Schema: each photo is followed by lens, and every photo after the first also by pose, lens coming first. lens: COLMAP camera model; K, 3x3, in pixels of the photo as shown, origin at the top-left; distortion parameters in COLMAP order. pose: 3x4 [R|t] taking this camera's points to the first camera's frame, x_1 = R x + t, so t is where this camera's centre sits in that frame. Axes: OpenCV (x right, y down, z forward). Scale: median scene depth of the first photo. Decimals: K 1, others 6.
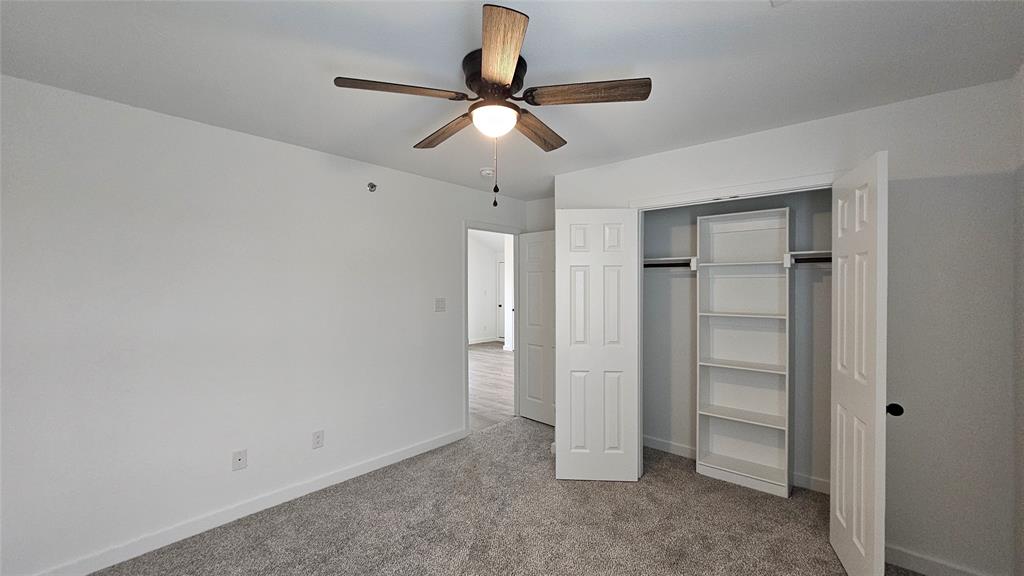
lens RADIAL K [[416.9, 0, 514.2], [0, 416.9, 296.5], [0, 0, 1]] dist [-0.001863, 0.000617]
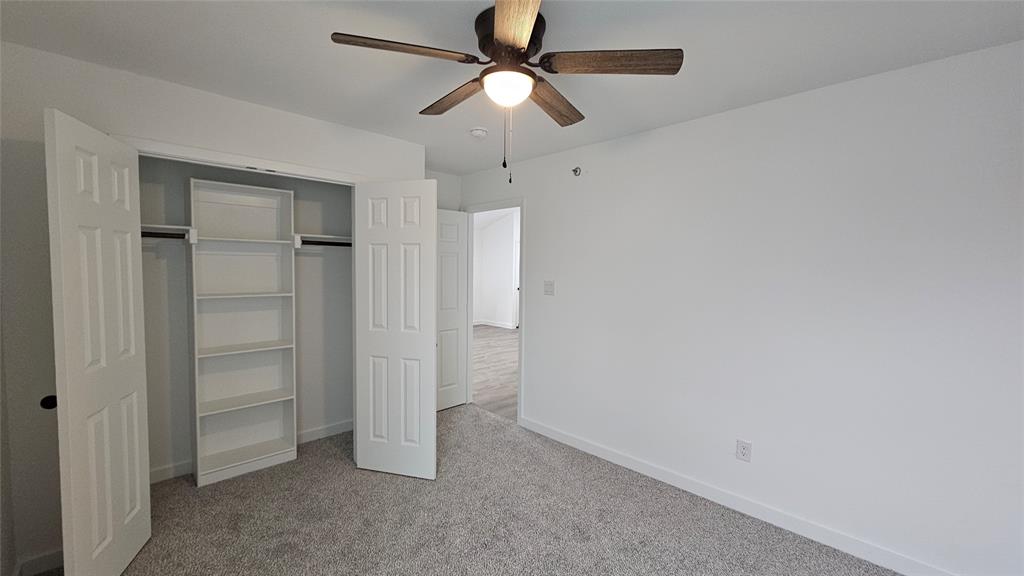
lens RADIAL K [[416.9, 0, 510.5], [0, 416.9, 294.8], [0, 0, 1]] dist [-0.001863, 0.000617]
pose [[0.079601, -0.059141, 0.995071, -0.358956], [0.008560, 0.998242, 0.058645, -0.006774], [-0.996790, 0.003850, 0.079967, 0.343426]]
